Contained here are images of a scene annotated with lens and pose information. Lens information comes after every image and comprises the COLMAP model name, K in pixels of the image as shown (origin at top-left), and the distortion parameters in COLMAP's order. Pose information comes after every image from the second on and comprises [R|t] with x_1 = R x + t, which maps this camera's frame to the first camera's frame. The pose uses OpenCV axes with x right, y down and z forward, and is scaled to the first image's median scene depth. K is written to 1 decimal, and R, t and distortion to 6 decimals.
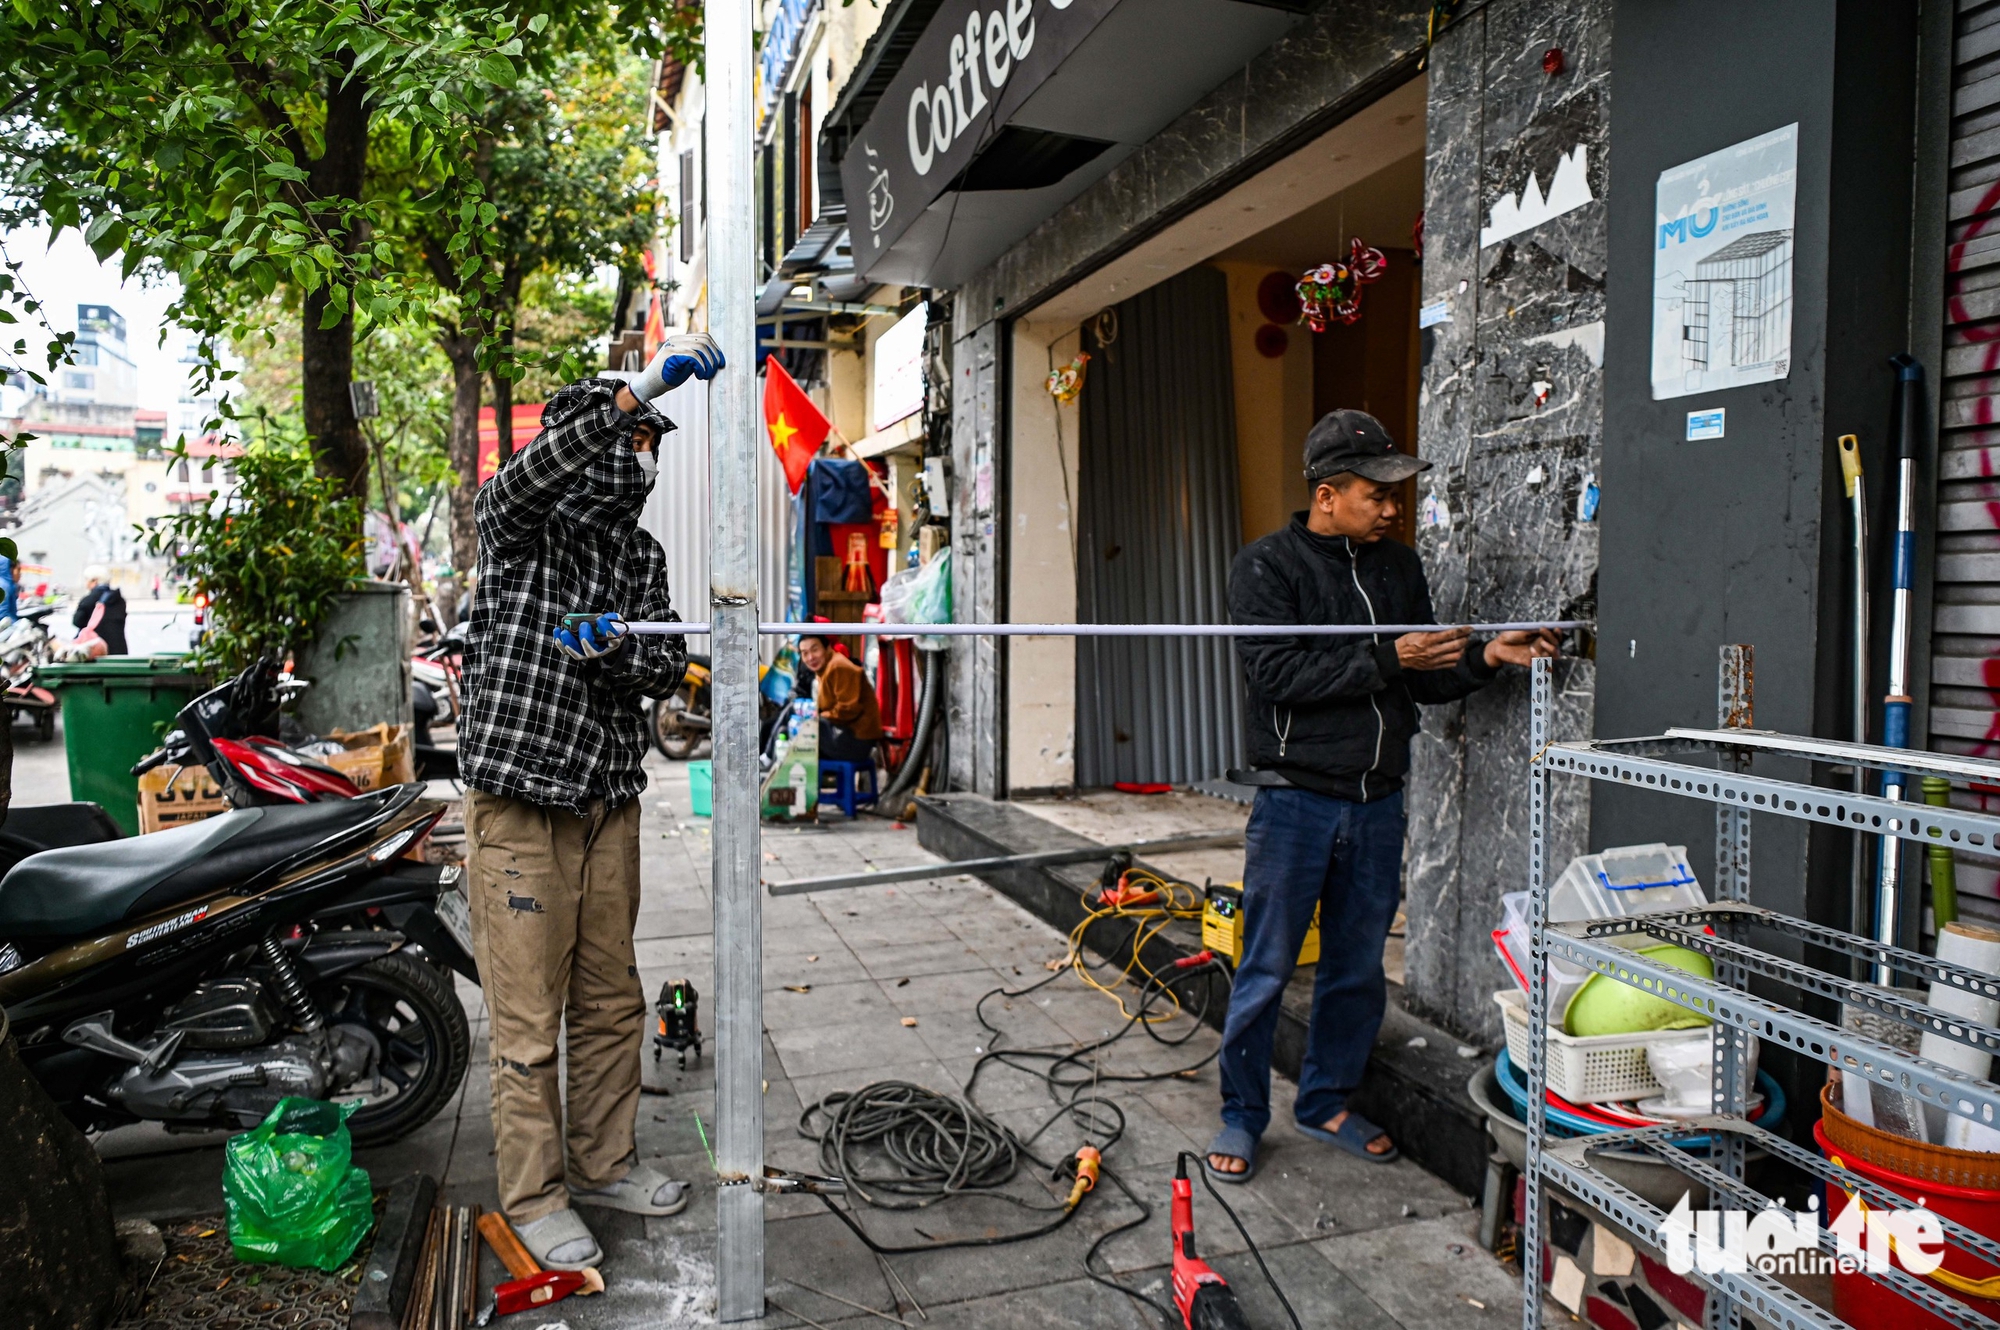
lens RADIAL K [[1340.6, 0, 1000.0], [0, 1340.6, 665.0], [0, 0, 1]] dist [-0.001782, 0.000451]
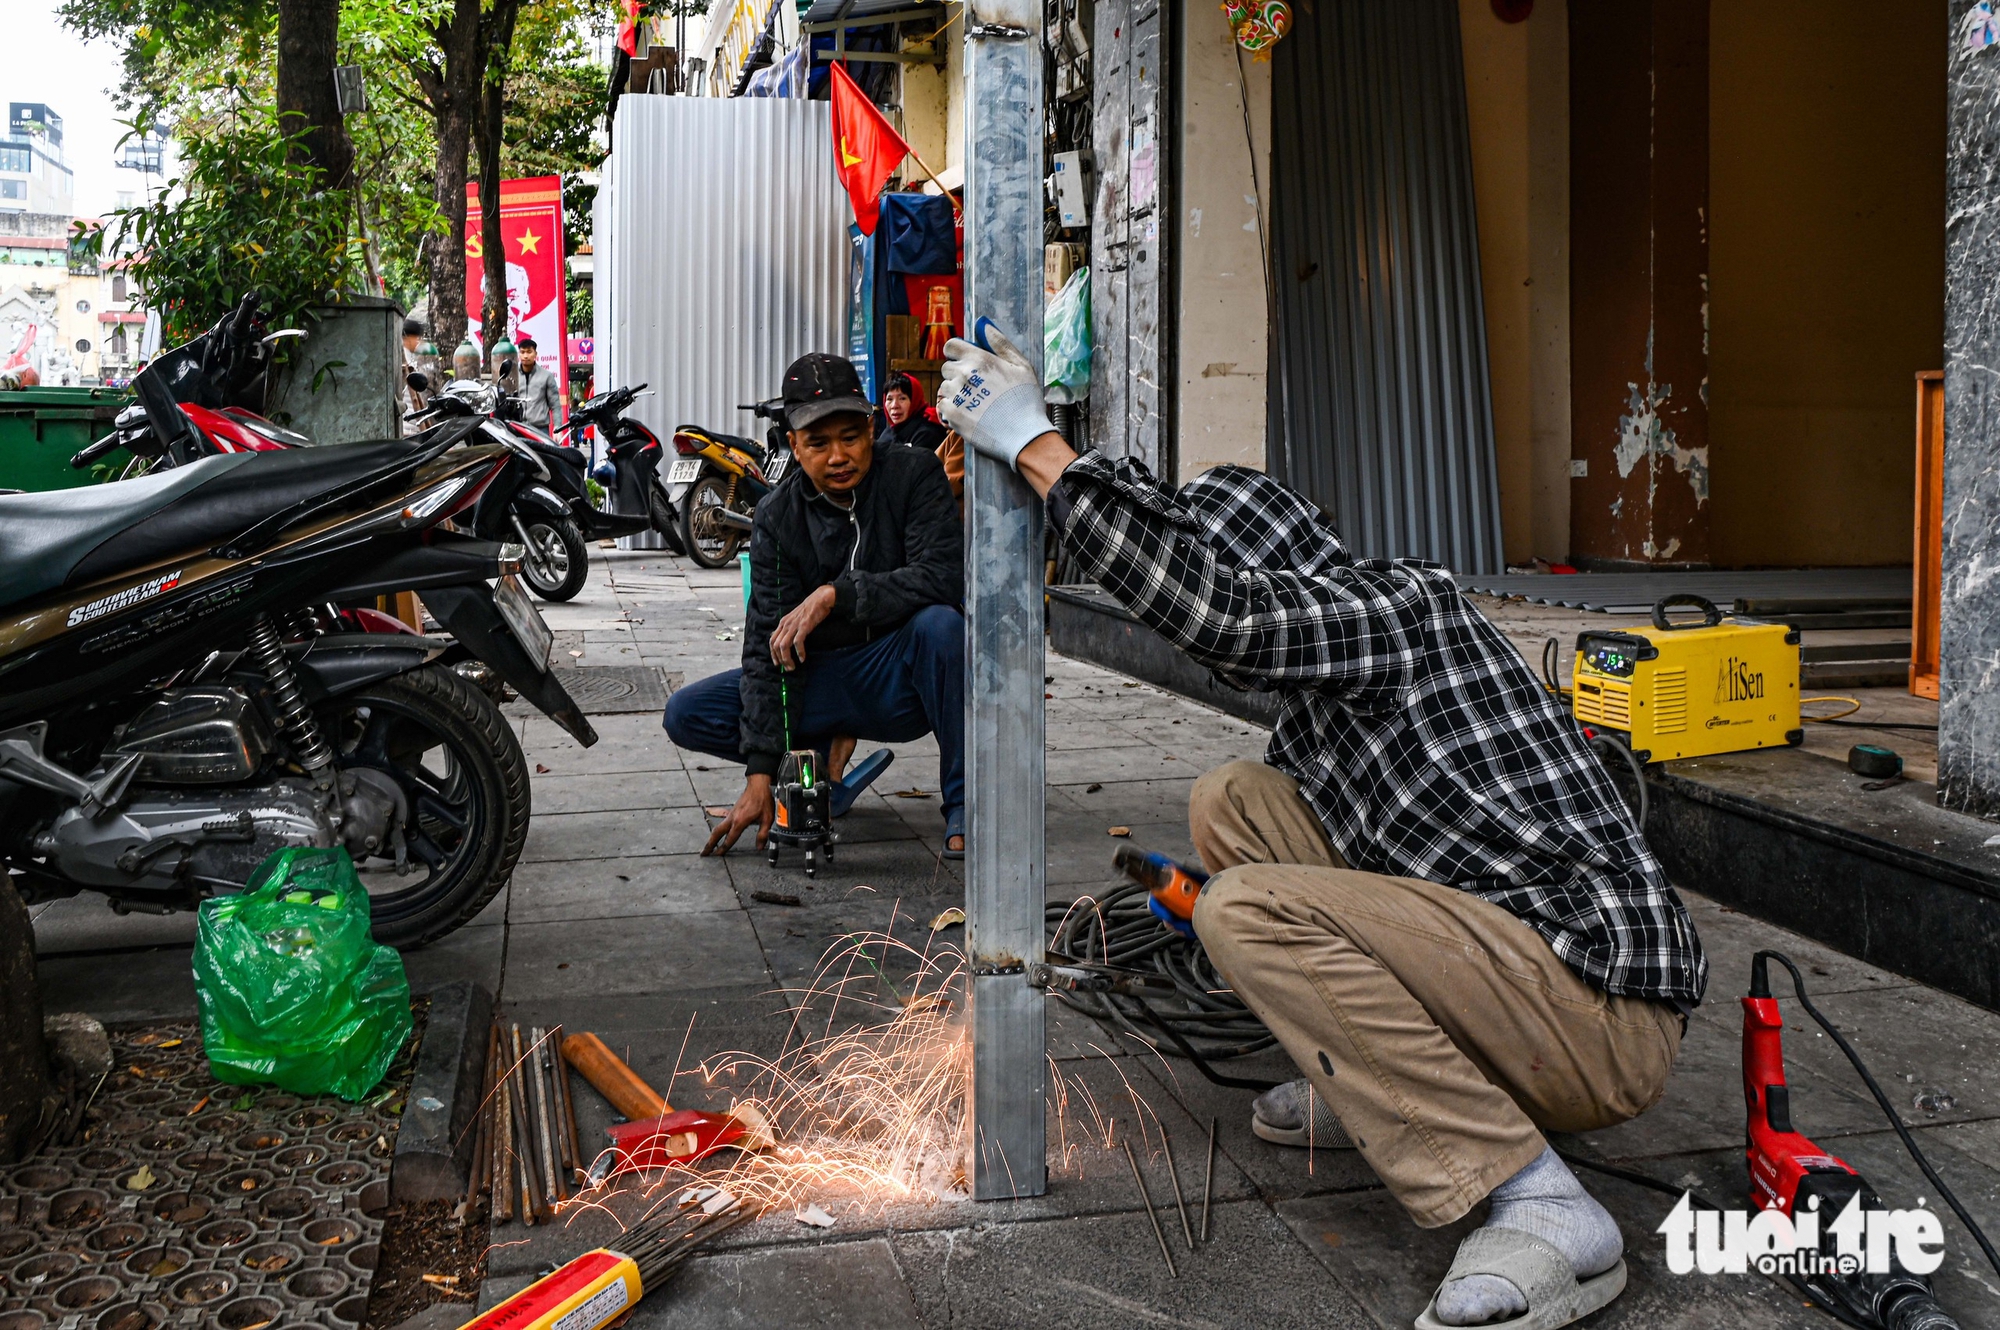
lens RADIAL K [[1347.4, 0, 732.8], [0, 1347.4, 663.7], [0, 0, 1]] dist [-0.003709, 0.001736]
pose [[0.995199, 0.005799, -0.097702, -0.176742], [-0.009638, 0.999198, -0.038870, 0.184155], [0.097399, 0.039625, 0.994456, 0.250676]]
